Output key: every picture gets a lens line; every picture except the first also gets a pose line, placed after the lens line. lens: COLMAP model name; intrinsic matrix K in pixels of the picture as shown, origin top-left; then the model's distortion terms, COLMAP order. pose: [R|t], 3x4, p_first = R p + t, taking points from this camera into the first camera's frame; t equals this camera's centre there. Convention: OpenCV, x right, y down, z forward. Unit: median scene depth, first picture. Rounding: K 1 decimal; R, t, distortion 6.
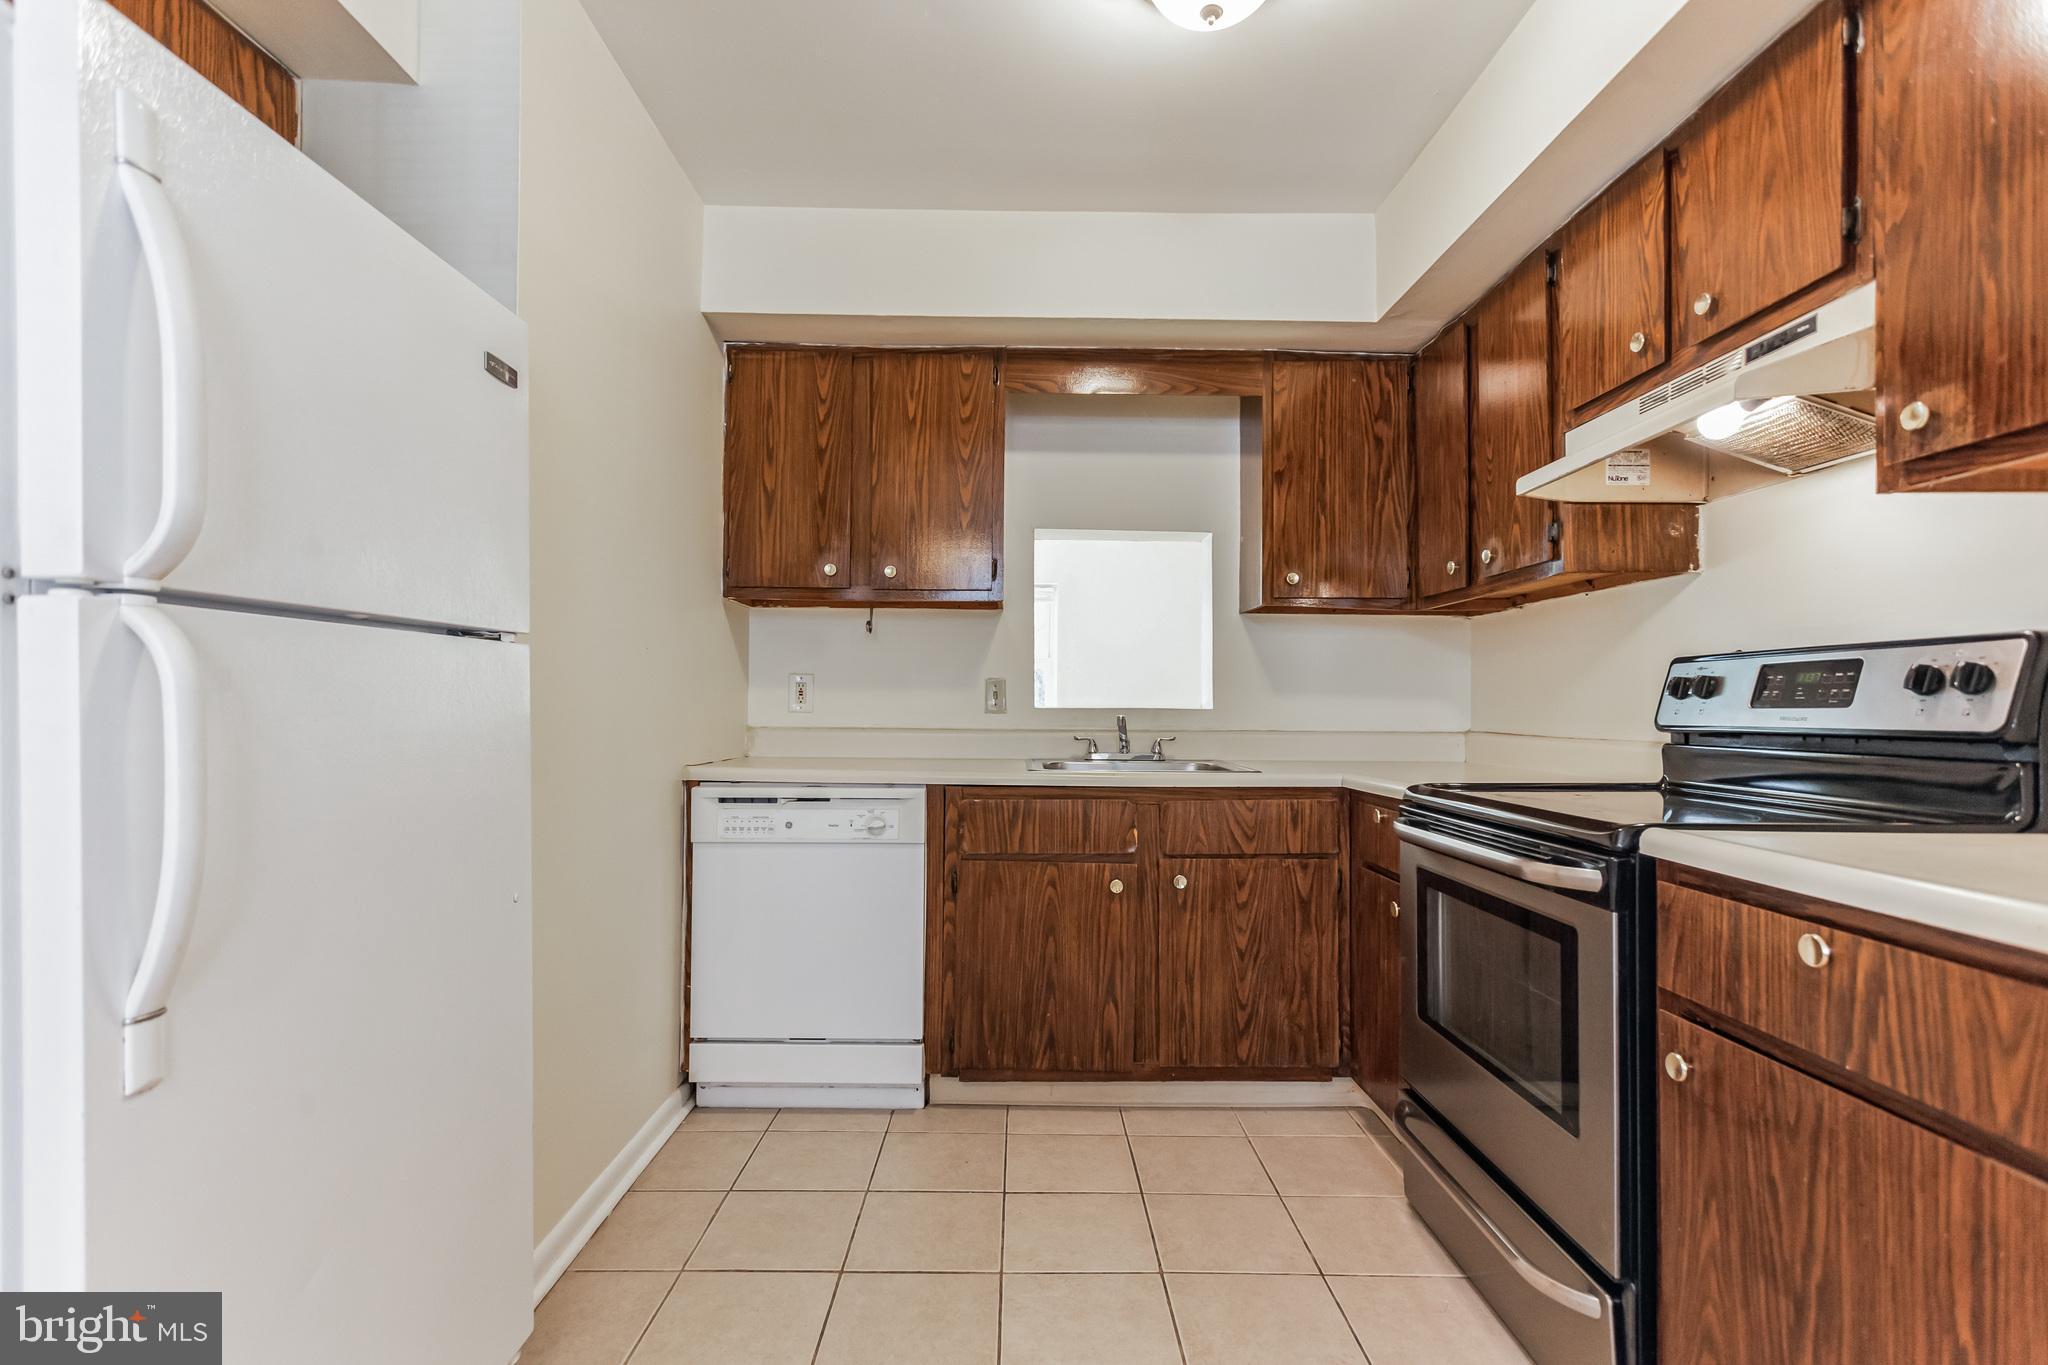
lens RADIAL K [[969.3, 0, 1018.9], [0, 969.3, 695.6], [0, 0, 1]] dist [0.013135, -0.000859]
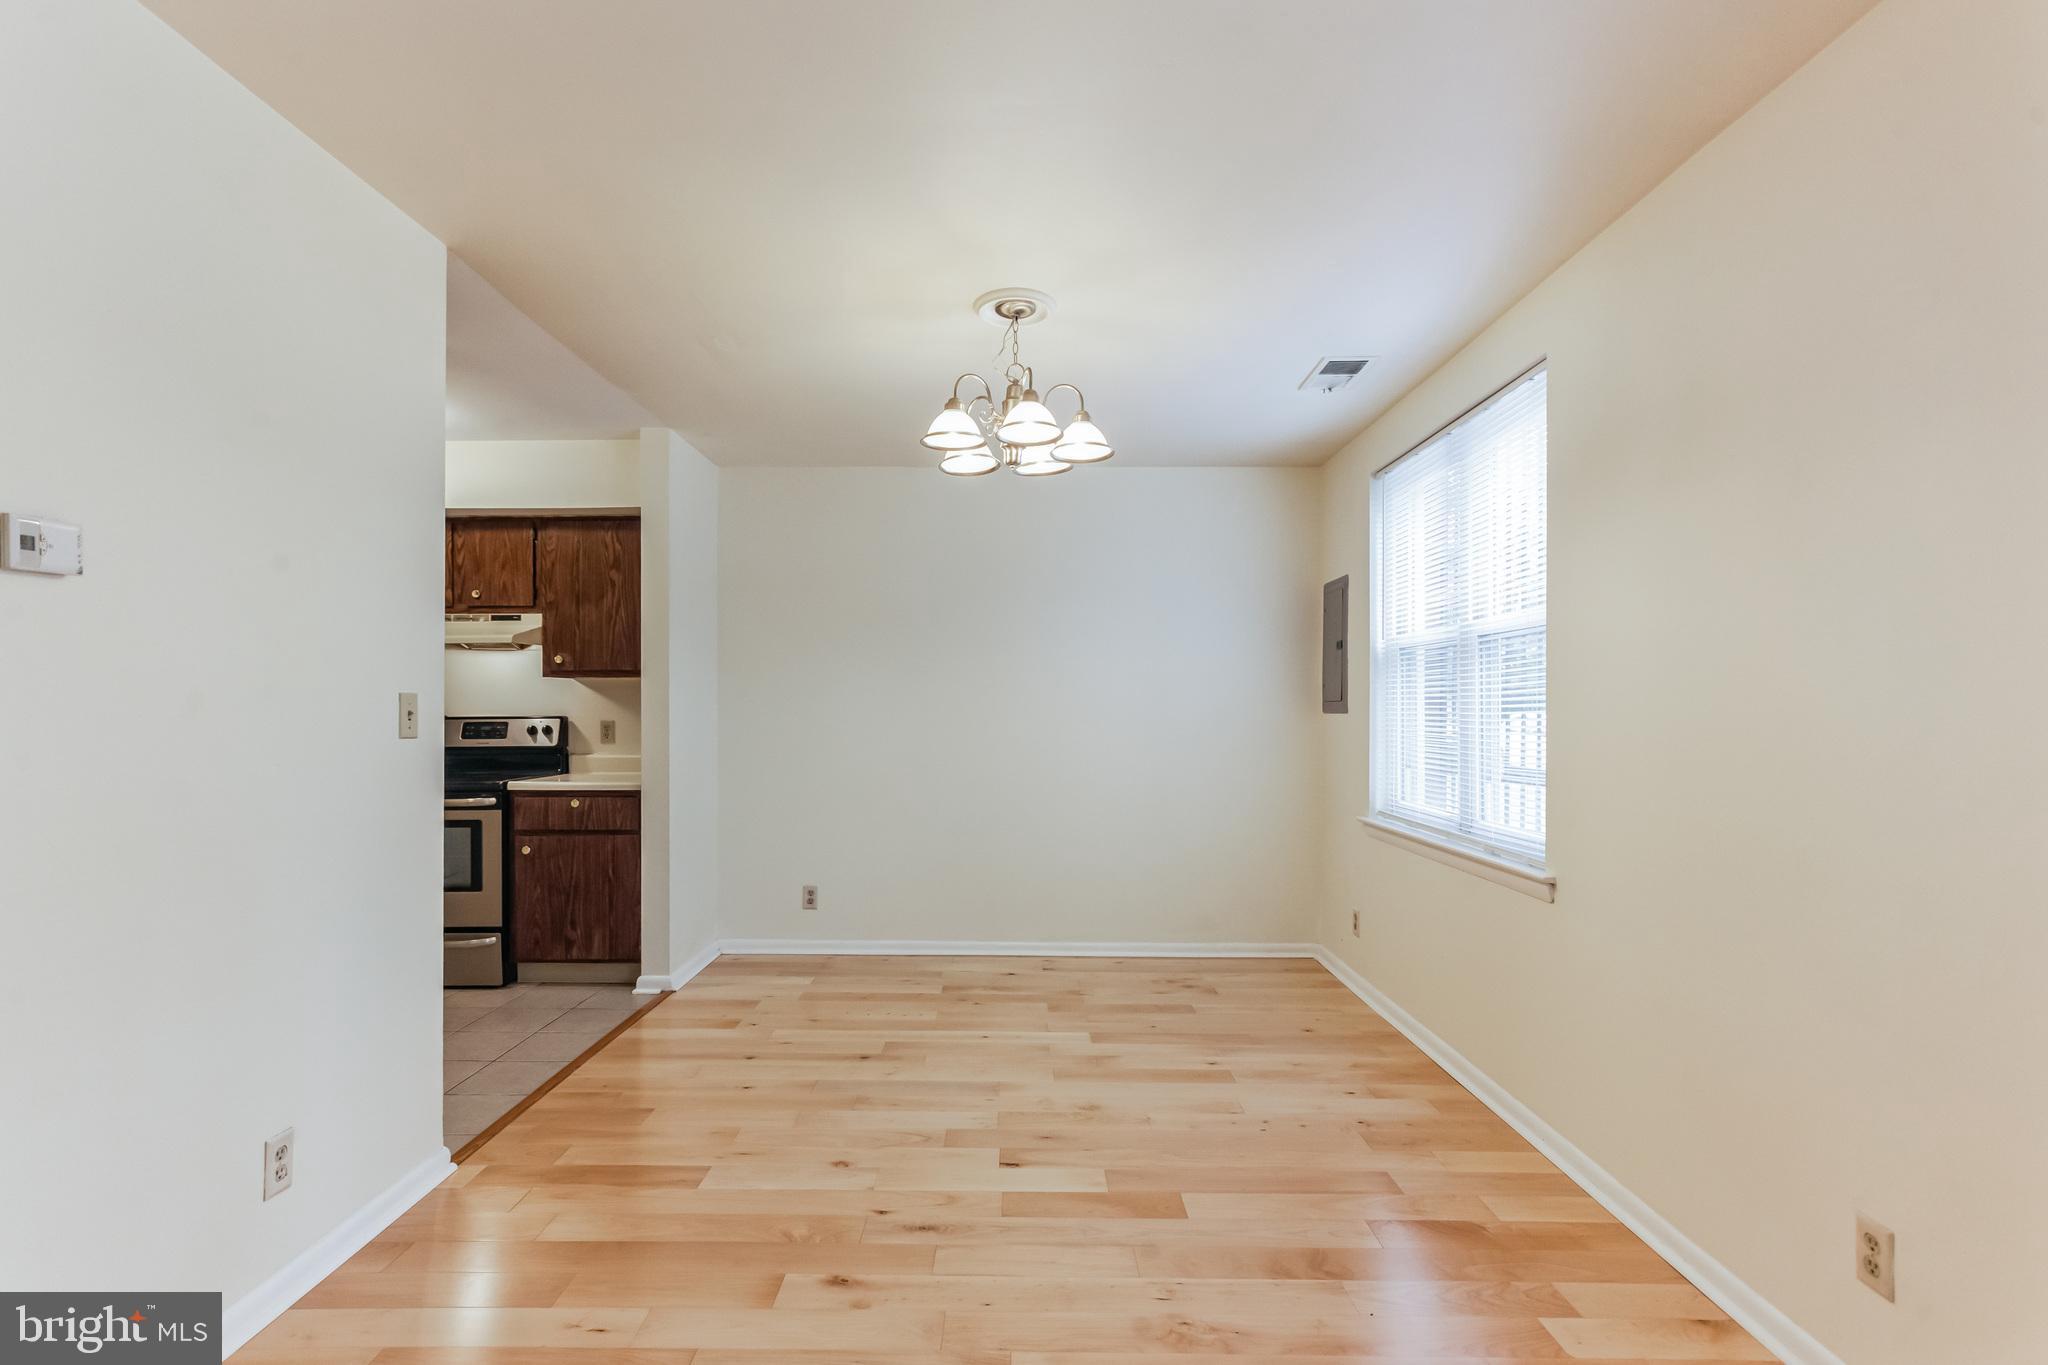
lens RADIAL K [[969.3, 0, 1016.2], [0, 969.3, 692.9], [0, 0, 1]] dist [0.013135, -0.000859]
pose [[0.017670, 0.006545, 0.999822, -2.404998], [-0.005811, 0.999962, -0.006444, -0.137159], [-0.999827, -0.005696, 0.017707, -0.679994]]
